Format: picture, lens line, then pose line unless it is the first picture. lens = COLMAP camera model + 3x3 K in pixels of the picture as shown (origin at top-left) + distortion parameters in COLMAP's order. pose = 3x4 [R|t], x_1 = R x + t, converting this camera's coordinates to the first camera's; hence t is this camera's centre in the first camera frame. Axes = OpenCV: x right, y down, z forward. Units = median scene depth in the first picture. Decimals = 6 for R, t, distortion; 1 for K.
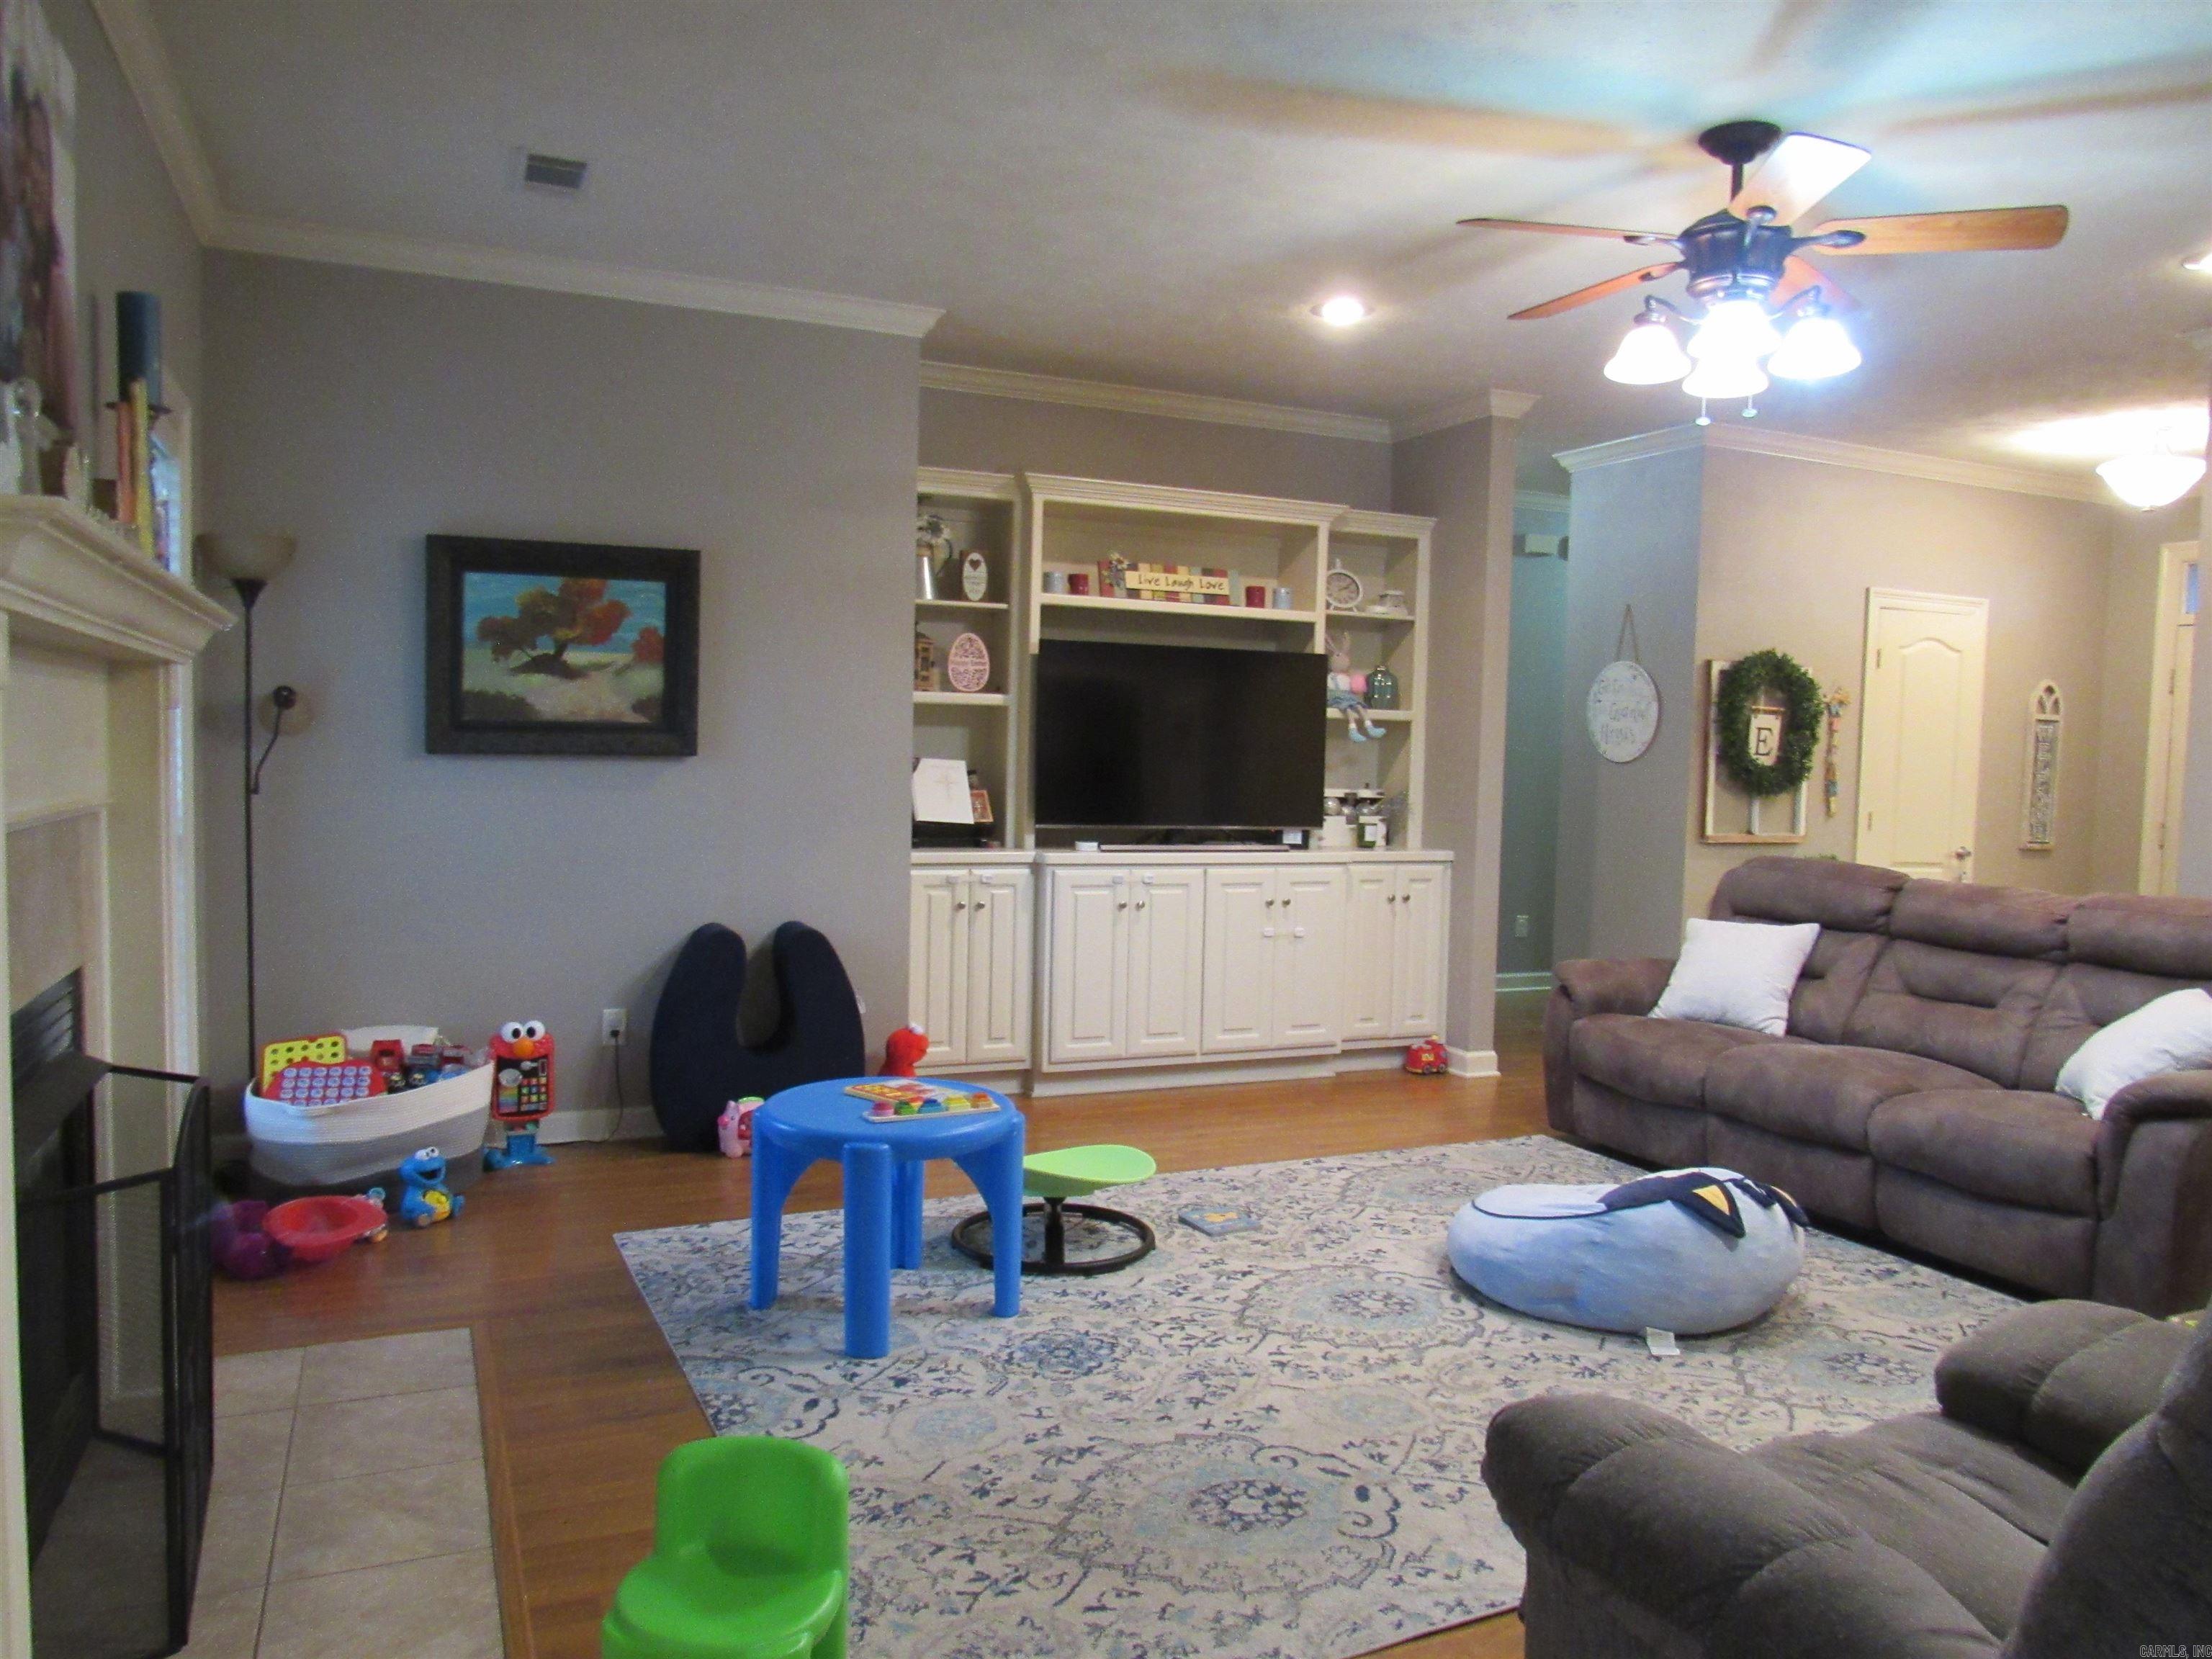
lens RADIAL K [[1596.7, 0, 1111.3], [0, 1596.7, 815.2], [0, 0, 1]] dist [-0.027356, 0.016439]
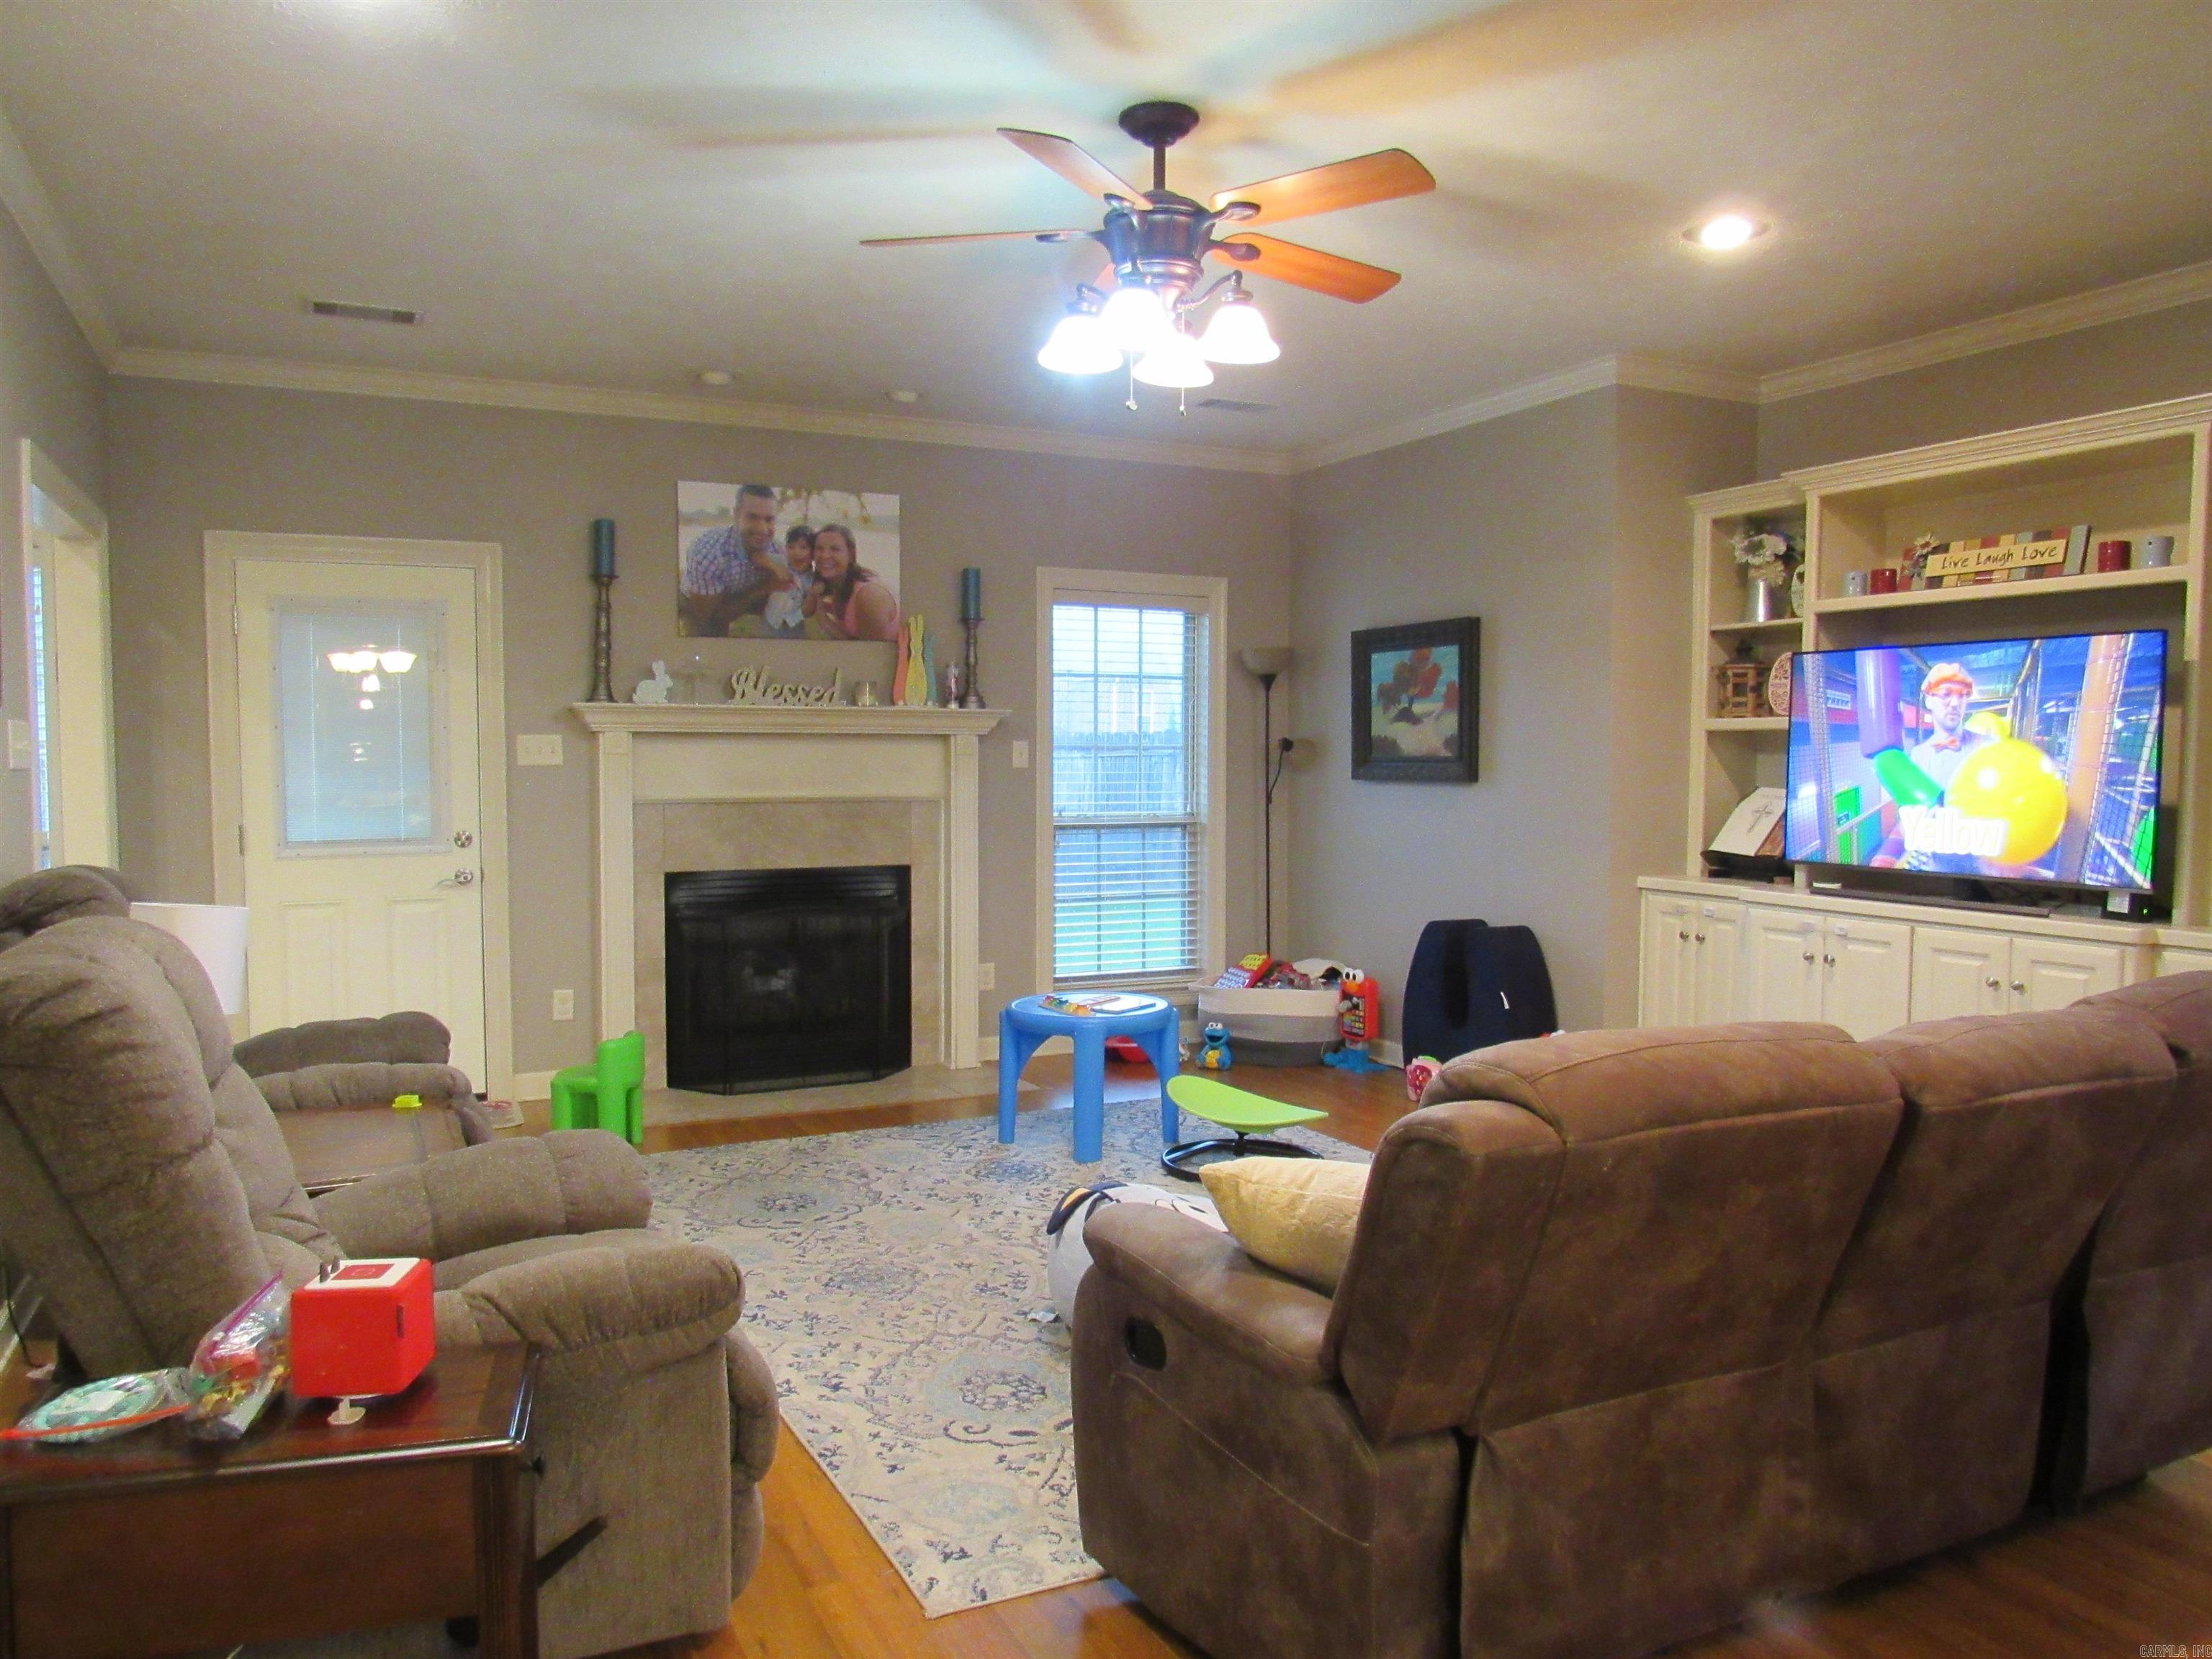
lens RADIAL K [[1596.7, 0, 1098.6], [0, 1596.7, 836.6], [0, 0, 1]] dist [-0.027356, 0.016439]
pose [[0.029767, 0.029230, -0.999129, 1.035980], [-0.048069, 0.998458, 0.027778, -0.016359], [0.998400, 0.047200, 0.031126, 0.721109]]
